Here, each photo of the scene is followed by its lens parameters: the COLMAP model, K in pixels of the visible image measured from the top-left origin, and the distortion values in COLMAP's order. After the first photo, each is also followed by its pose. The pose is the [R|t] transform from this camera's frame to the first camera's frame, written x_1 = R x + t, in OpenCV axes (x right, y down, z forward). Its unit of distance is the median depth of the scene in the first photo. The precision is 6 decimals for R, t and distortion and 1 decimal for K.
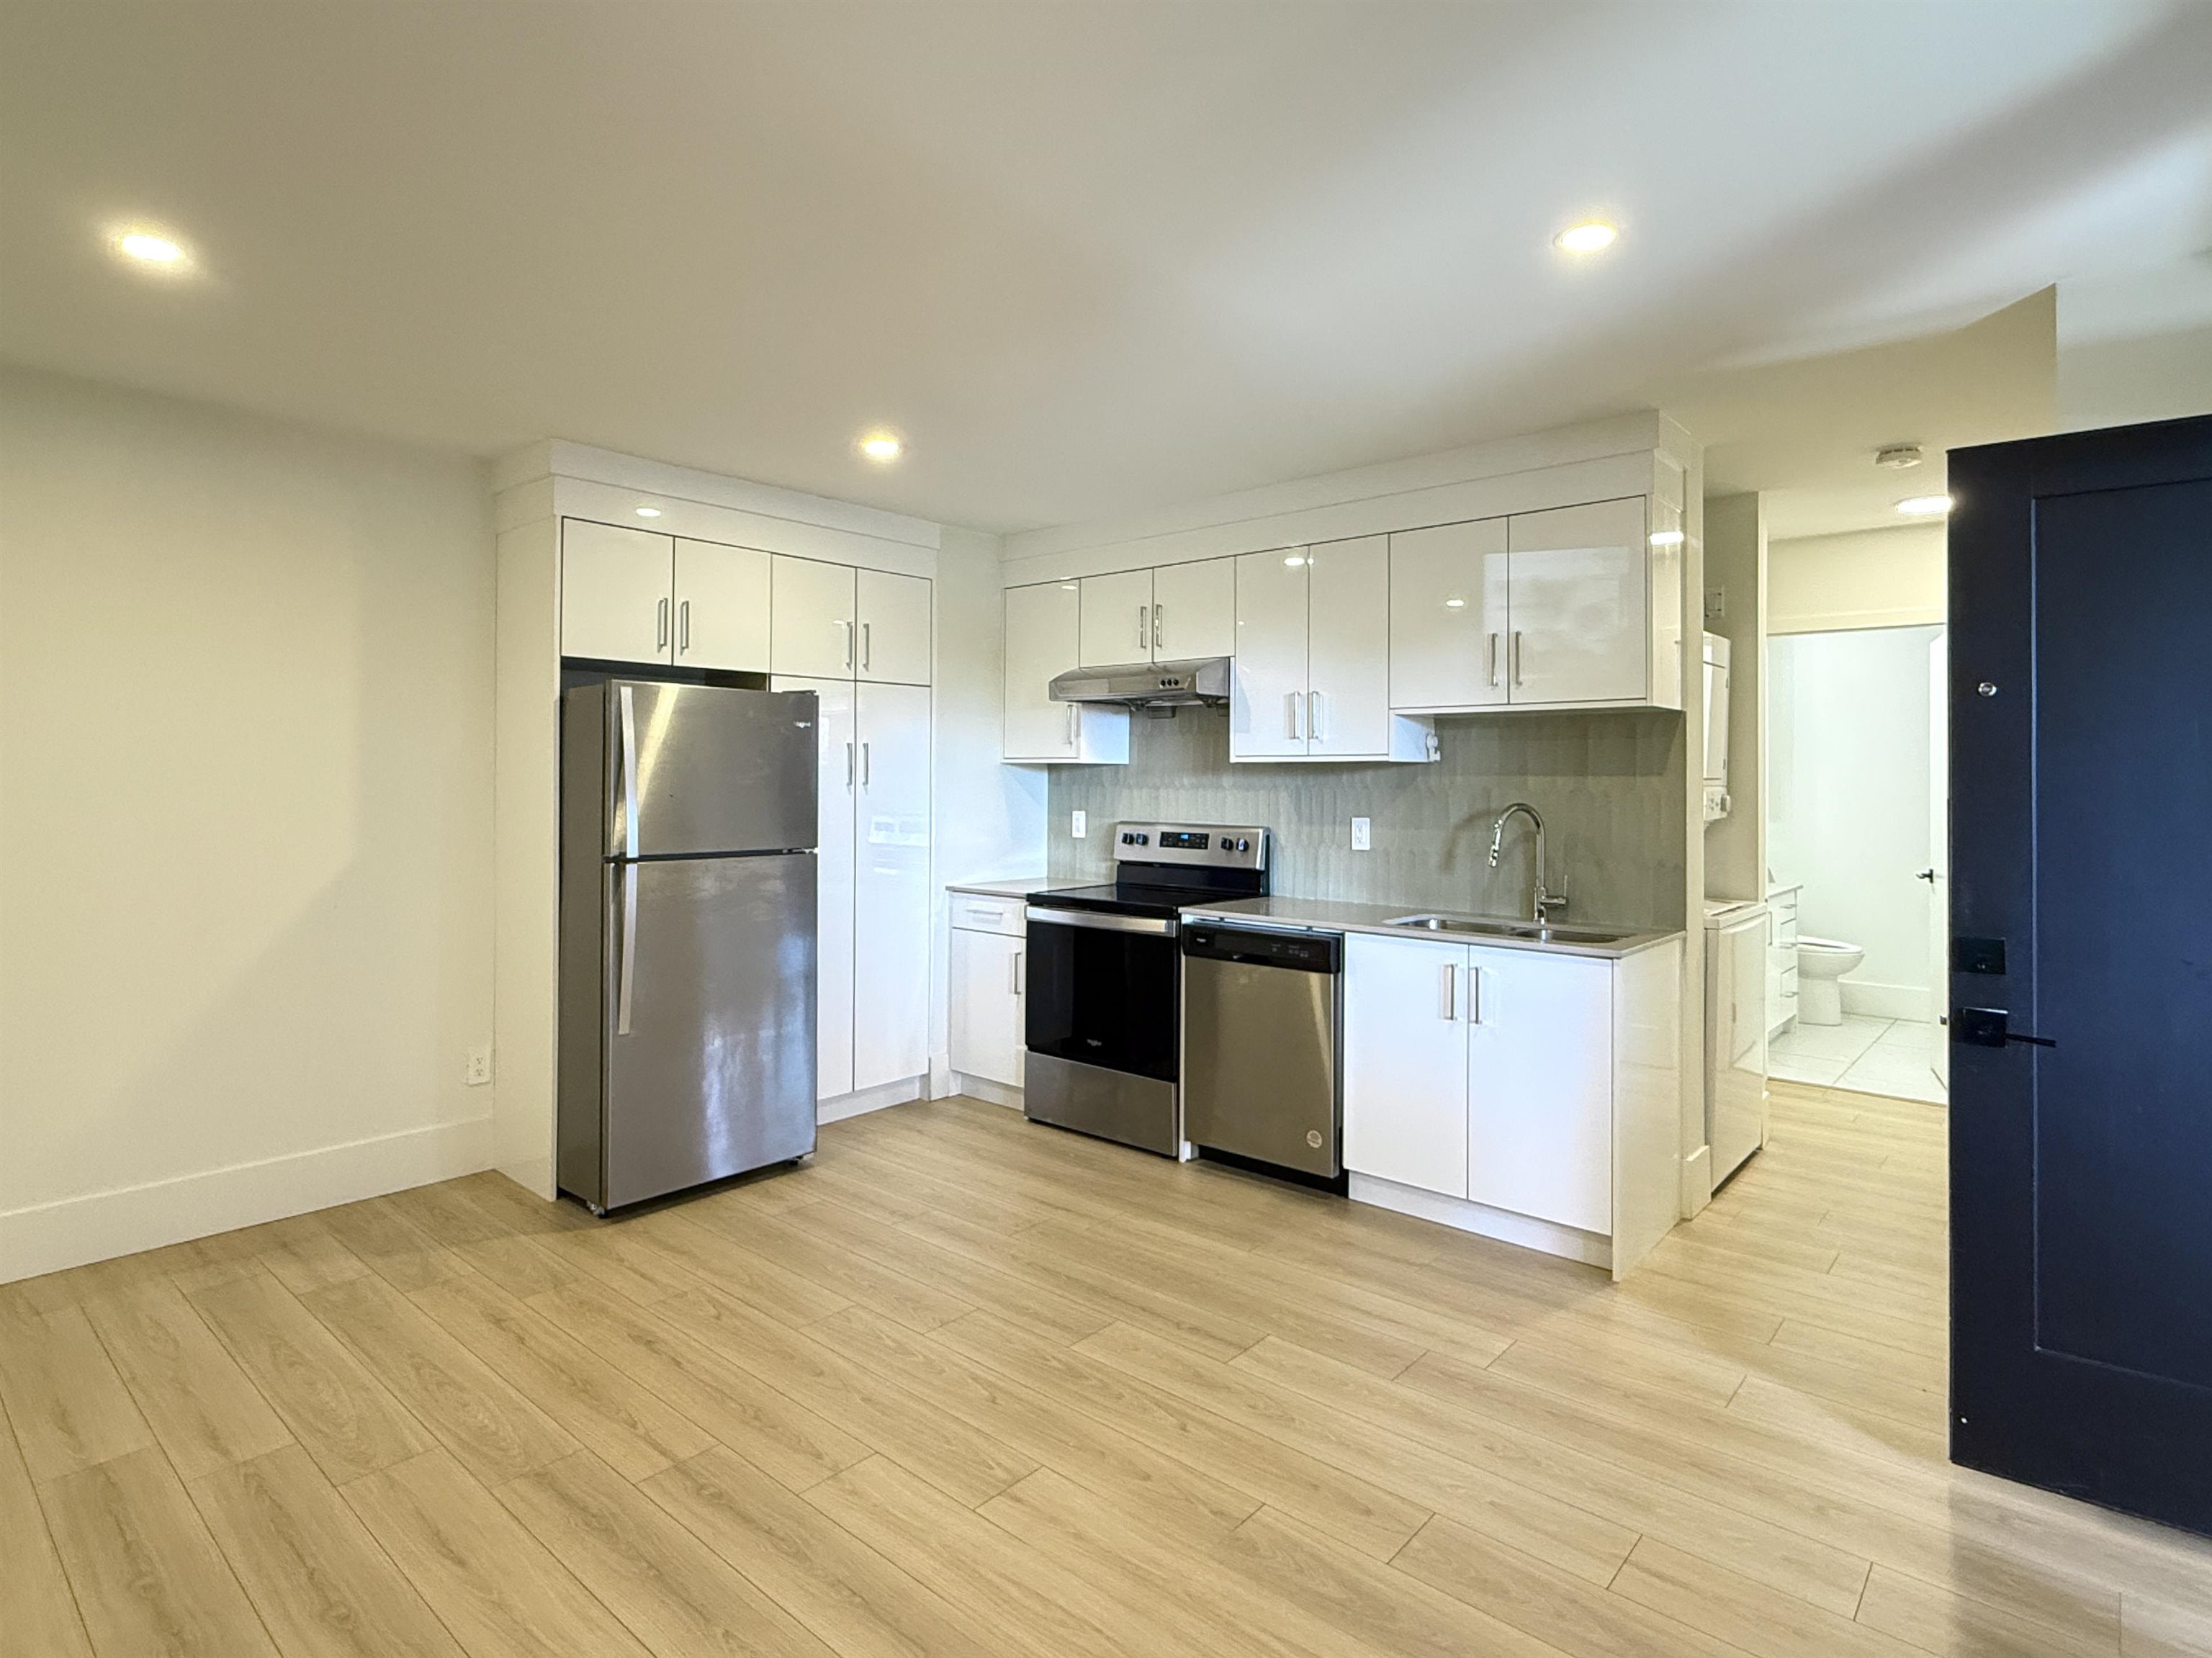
lens RADIAL K [[1123.1, 0, 1117.2], [0, 1123.1, 782.6], [0, 0, 1]] dist [0.001632, -0.001160]
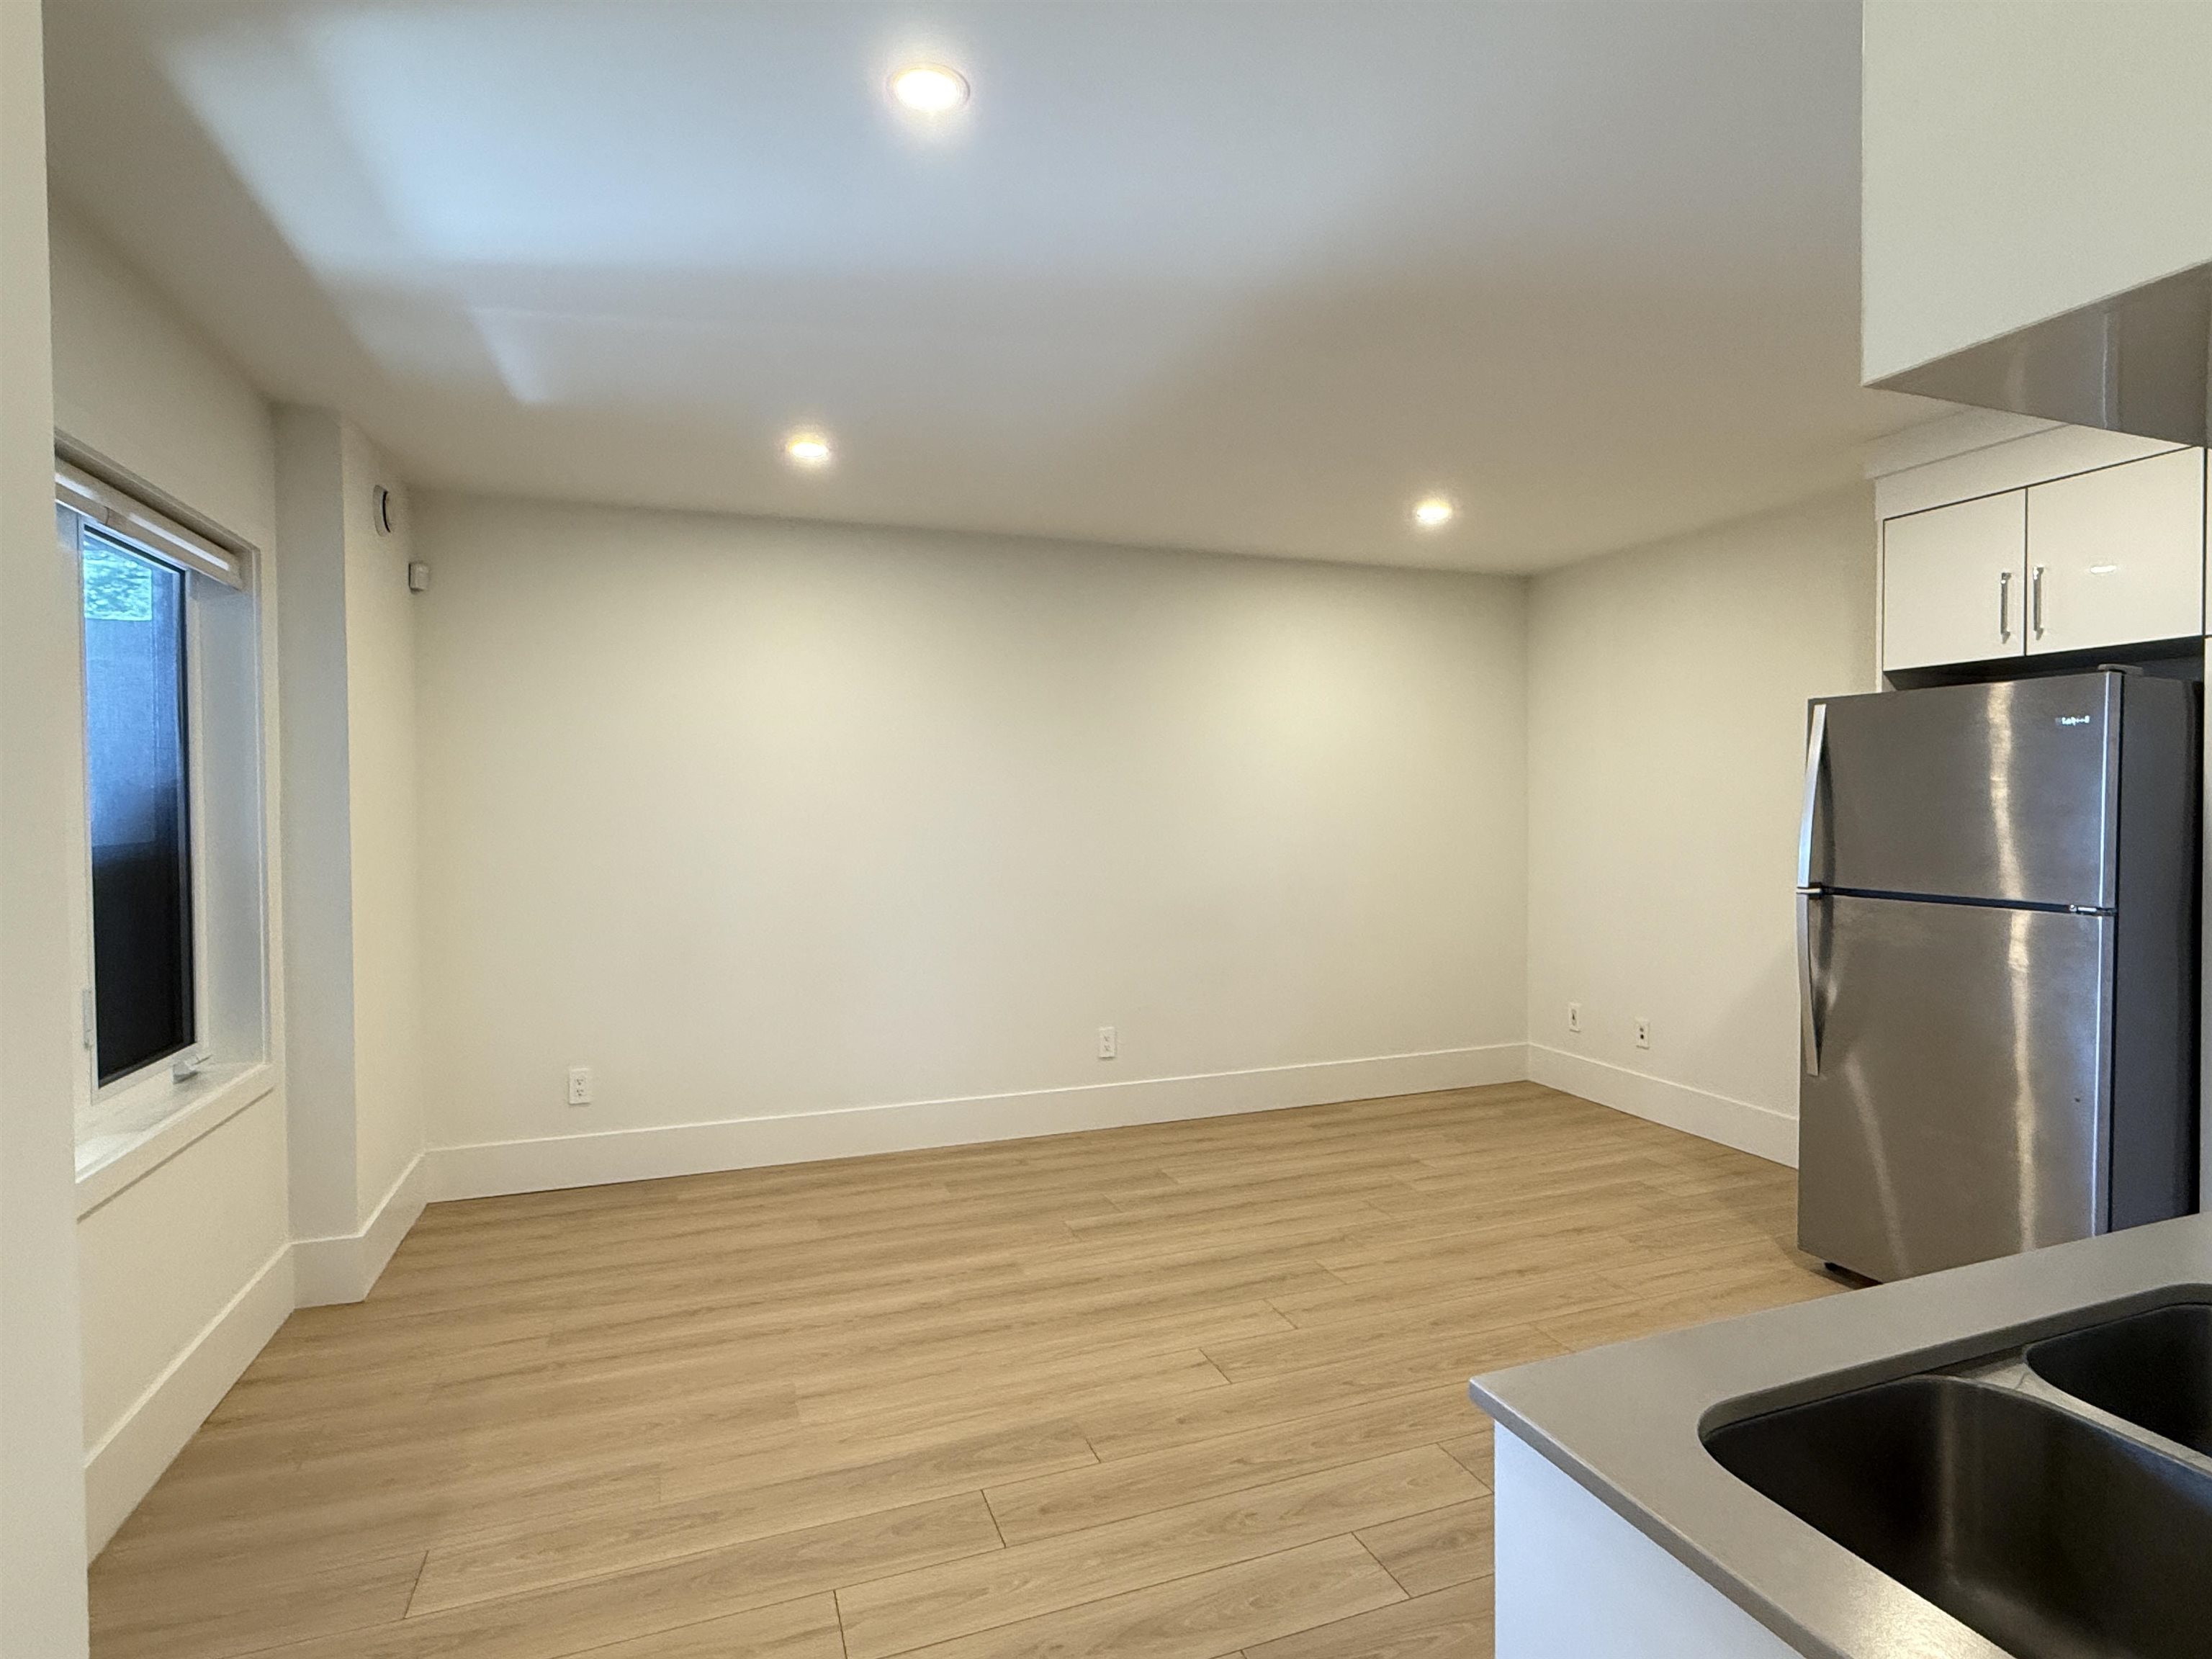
lens RADIAL K [[1123.2, 0, 1133.9], [0, 1123.2, 833.9], [0, 0, 1]] dist [0.001632, -0.001160]
pose [[-0.450212, 0.020753, -0.892680, 0.582446], [-0.000458, 0.999724, 0.023473, 0.000593], [0.892921, 0.010977, -0.450079, 0.812664]]
